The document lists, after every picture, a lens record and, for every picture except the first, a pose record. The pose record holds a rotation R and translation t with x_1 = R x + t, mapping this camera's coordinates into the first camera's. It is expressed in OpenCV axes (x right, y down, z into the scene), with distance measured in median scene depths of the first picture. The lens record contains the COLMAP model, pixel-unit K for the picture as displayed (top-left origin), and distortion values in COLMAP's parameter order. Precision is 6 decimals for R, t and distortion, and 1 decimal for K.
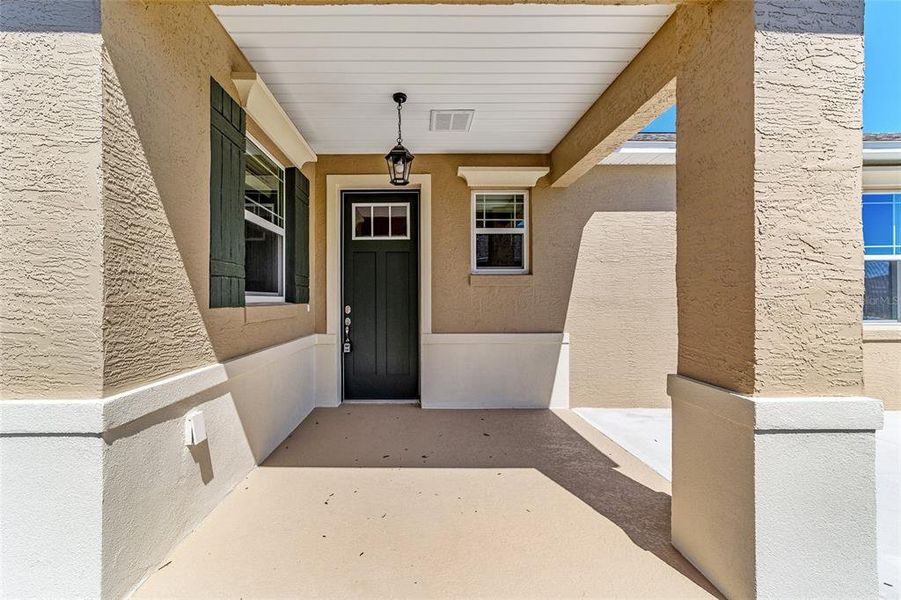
lens RADIAL K [[344.7, 0, 445.7], [0, 344.7, 298.3], [0, 0, 1]] dist [-0.015029, 0.006461]
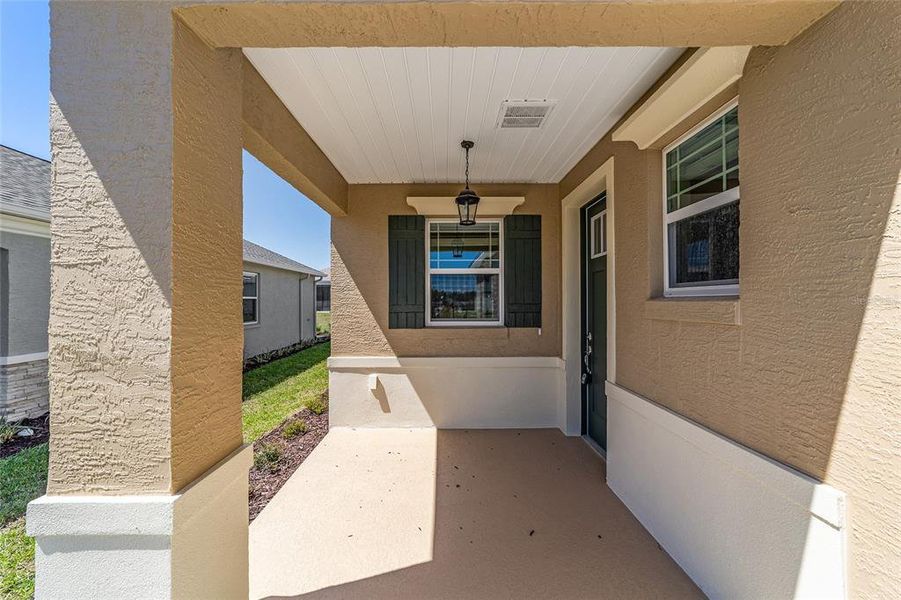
lens RADIAL K [[344.7, 0, 447.1], [0, 344.7, 300.6], [0, 0, 1]] dist [-0.015029, 0.006461]
pose [[-0.017451, 0.000809, -0.999847, 0.706185], [0.004763, 0.999988, 0.000726, -0.072434], [0.999836, -0.004750, -0.017455, 0.713833]]
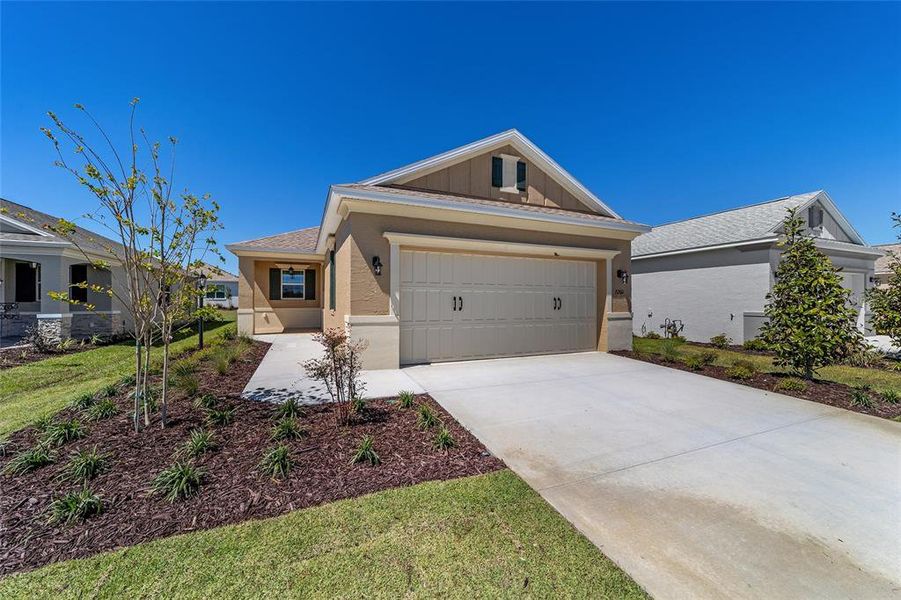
lens RADIAL K [[344.7, 0, 447.0], [0, 344.7, 301.7], [0, 0, 1]] dist [-0.015029, 0.006461]
pose [[0.374569, 0.000919, -0.927198, 3.851820], [0.001019, 0.999998, 0.001403, 0.029325], [0.927198, -0.001471, 0.374568, 0.908733]]
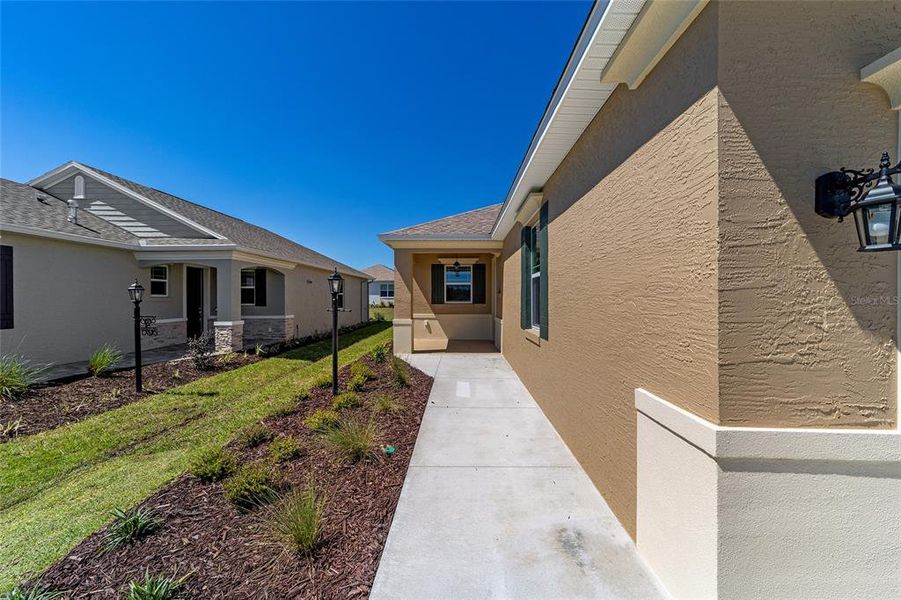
lens RADIAL K [[344.7, 0, 445.7], [0, 344.7, 299.1], [0, 0, 1]] dist [-0.015029, 0.006461]
pose [[-0.057836, 0.005637, -0.998310, 2.650823], [0.004299, 0.999976, 0.005397, -0.045679], [0.998317, -0.003980, -0.057858, 0.813822]]
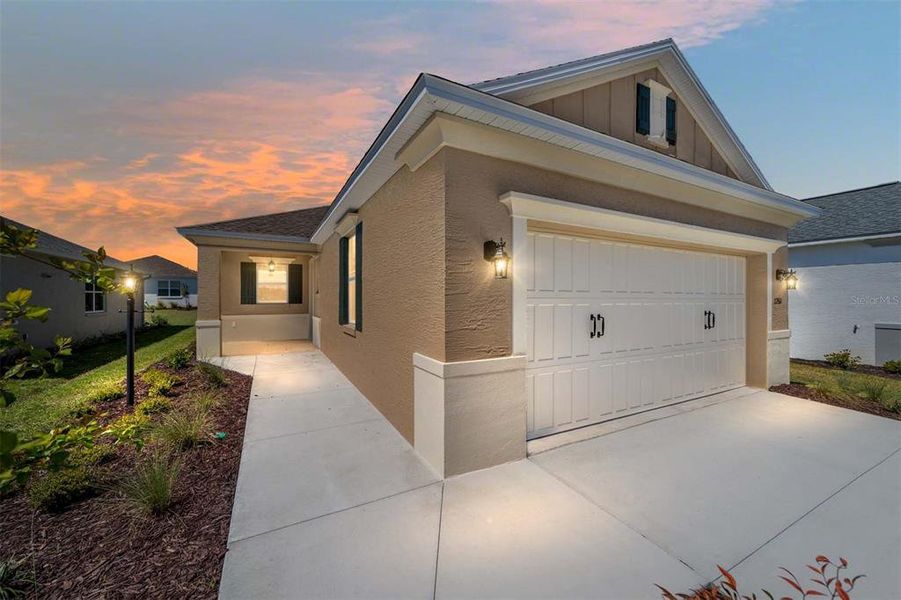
lens RADIAL K [[344.7, 0, 447.0], [0, 344.7, 299.4], [0, 0, 1]] dist [-0.015029, 0.006461]
pose [[0.451220, 0.006311, -0.892391, 2.928622], [0.000146, 0.999974, 0.007146, -0.047080], [0.892413, -0.003355, 0.451207, 0.755683]]
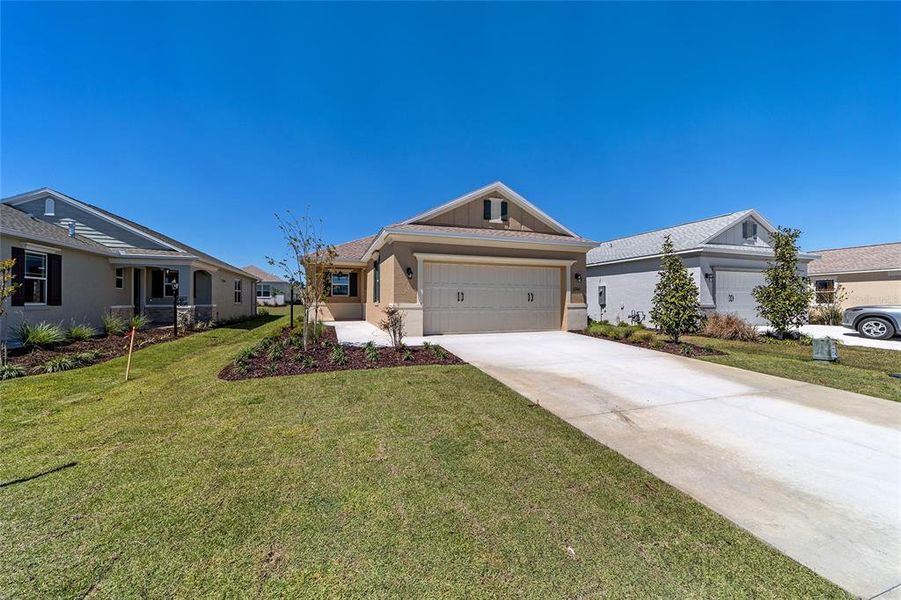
lens RADIAL K [[344.7, 0, 446.3], [0, 344.7, 298.9], [0, 0, 1]] dist [-0.015029, 0.006461]
pose [[0.310319, -0.004736, -0.950621, 4.818269], [0.001619, 0.999989, -0.004453, 0.071914], [0.950631, -0.000157, 0.310323, 0.661669]]
